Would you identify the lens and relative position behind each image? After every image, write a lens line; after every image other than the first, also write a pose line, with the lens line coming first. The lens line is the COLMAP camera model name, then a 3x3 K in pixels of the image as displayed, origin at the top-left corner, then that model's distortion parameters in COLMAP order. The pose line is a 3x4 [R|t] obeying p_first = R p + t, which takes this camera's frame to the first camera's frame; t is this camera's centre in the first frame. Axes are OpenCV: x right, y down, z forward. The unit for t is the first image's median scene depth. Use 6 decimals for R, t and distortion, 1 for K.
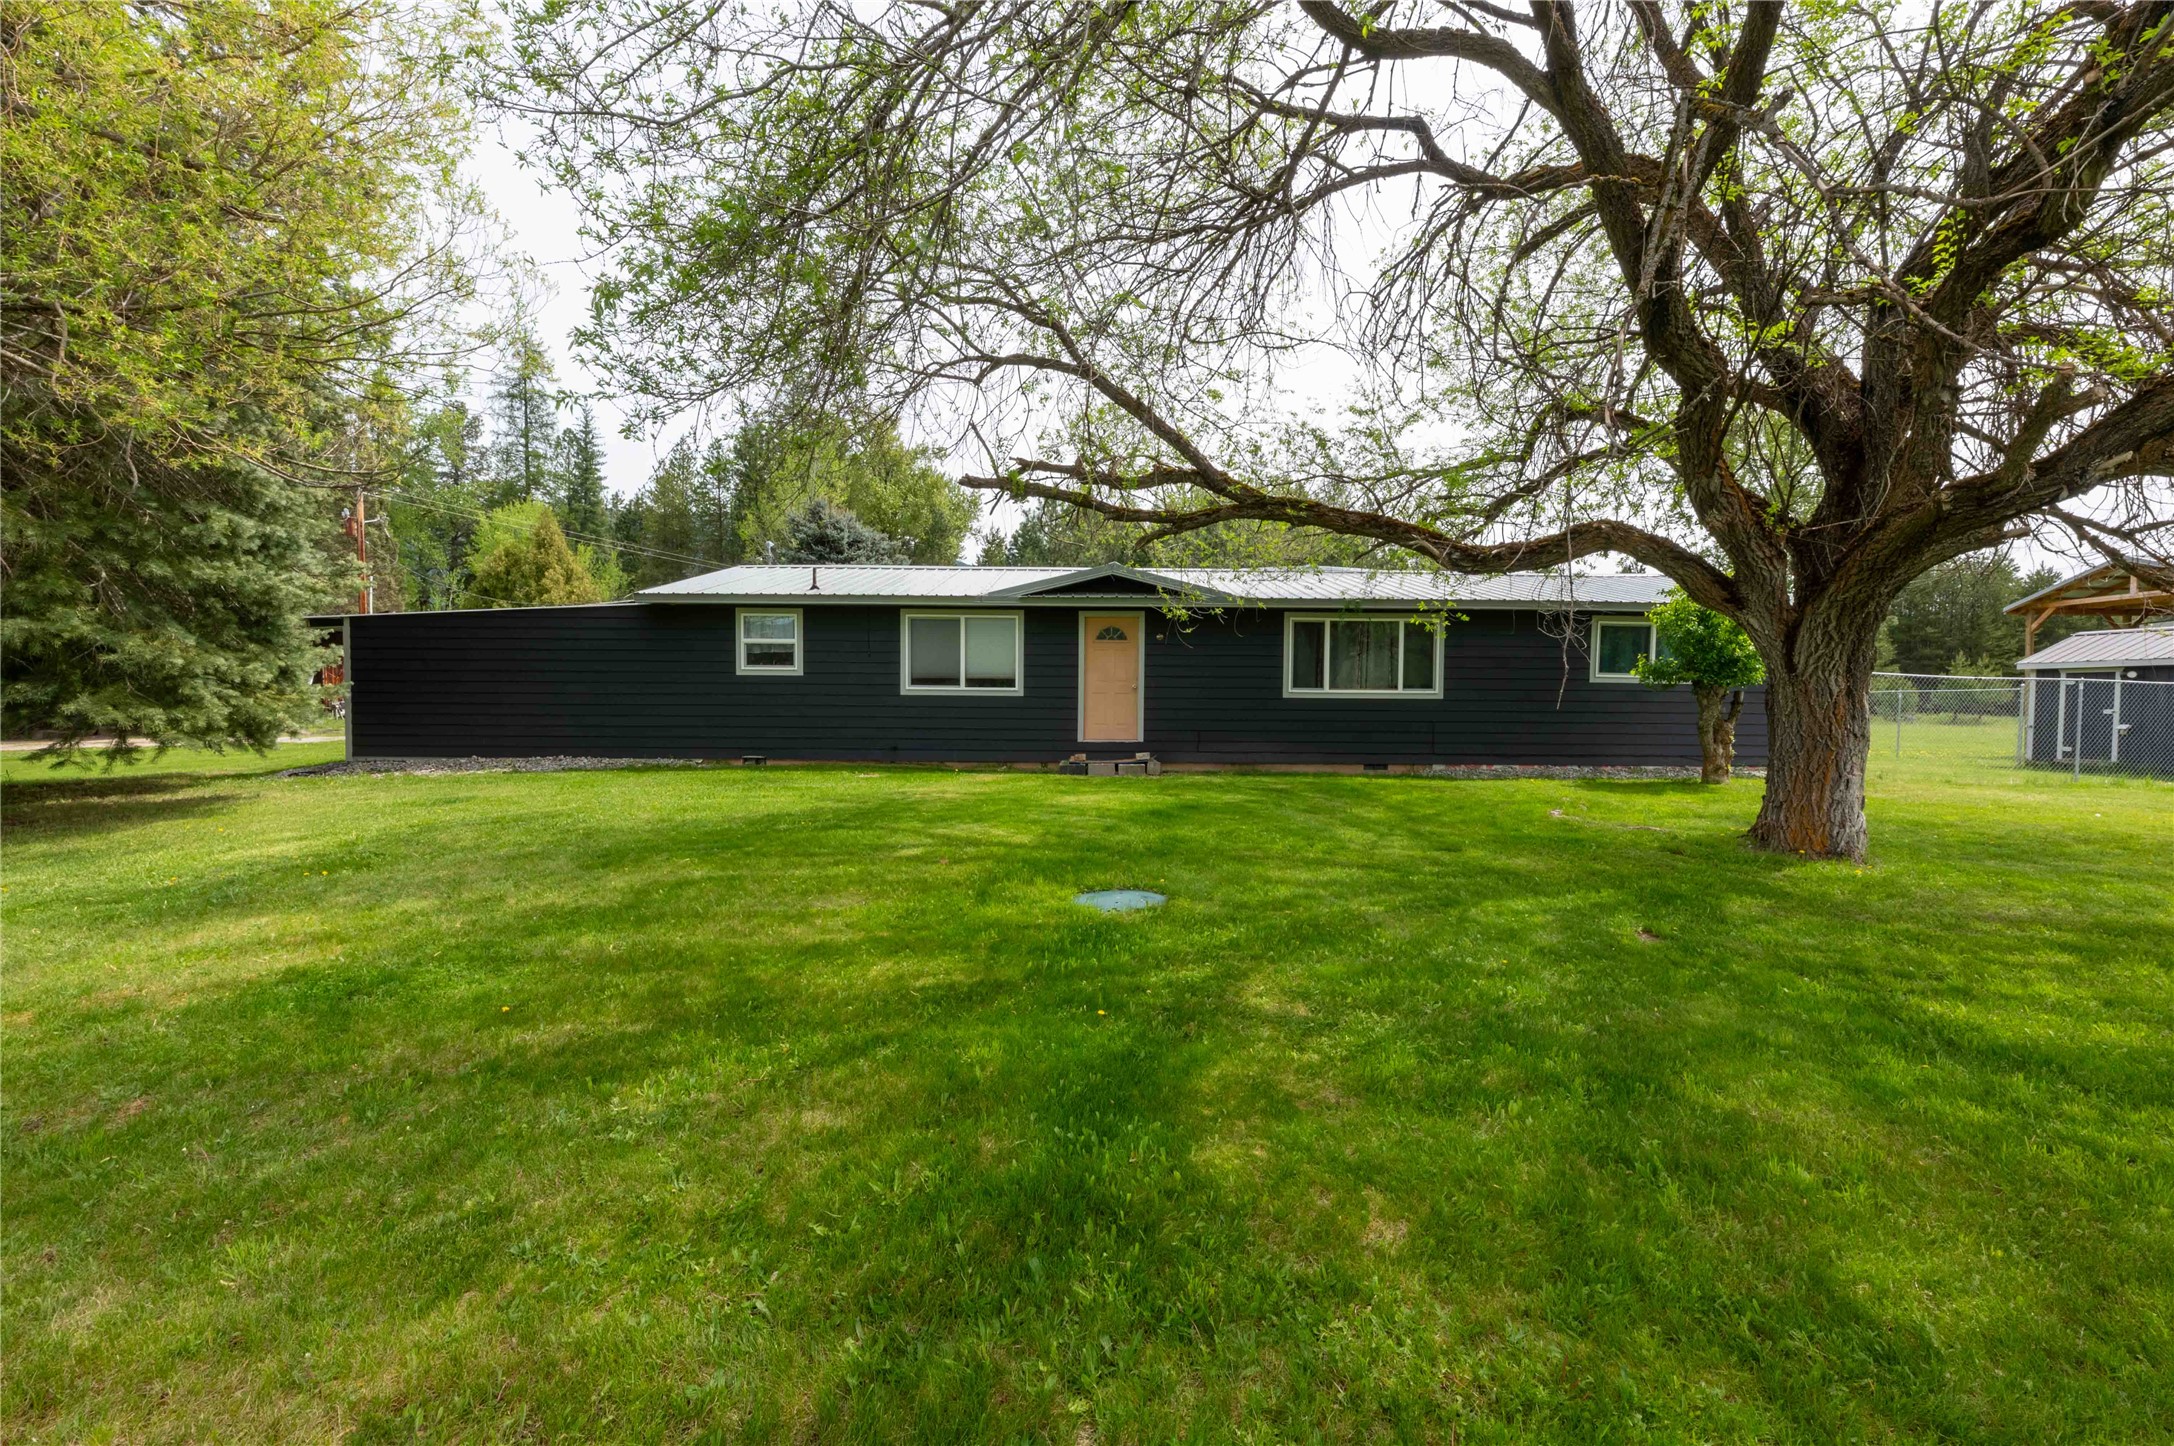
lens RADIAL K [[929.0, 0, 1085.5], [0, 929.0, 722.2], [0, 0, 1]] dist [0.001049, 0.000045]
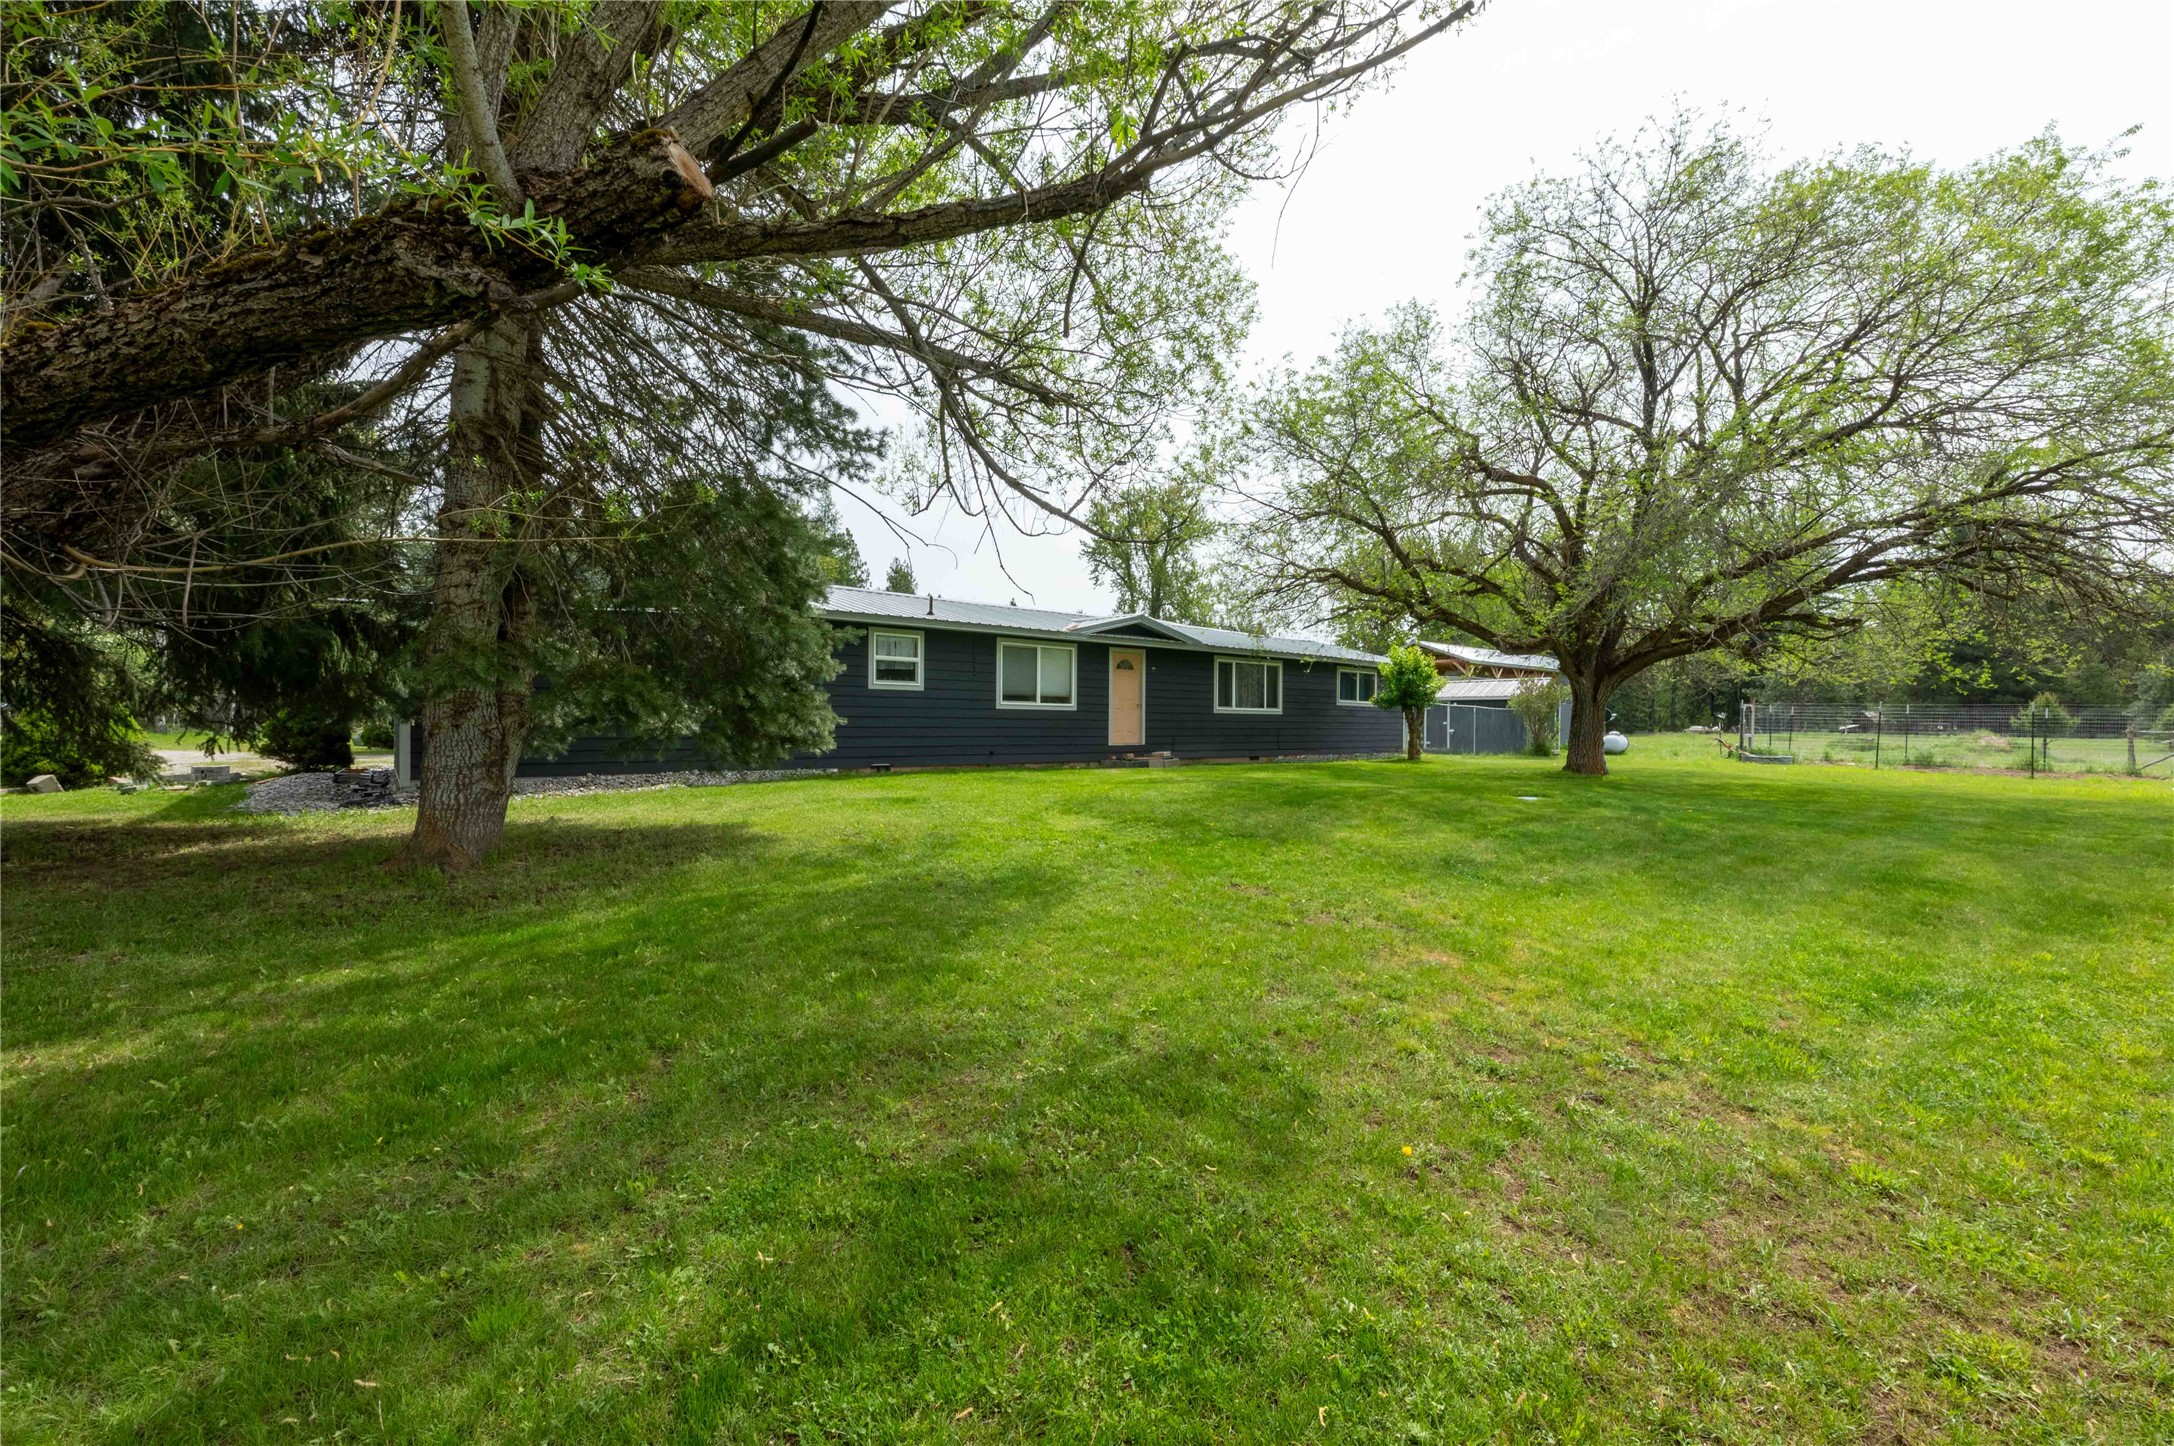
lens RADIAL K [[929.0, 0, 1087.4], [0, 929.0, 721.7], [0, 0, 1]] dist [0.001049, 0.000045]
pose [[0.751401, -0.000647, 0.659846, -0.902775], [0.003036, 0.999992, -0.002478, -0.009547], [-0.659839, 0.003865, 0.751397, 0.024889]]
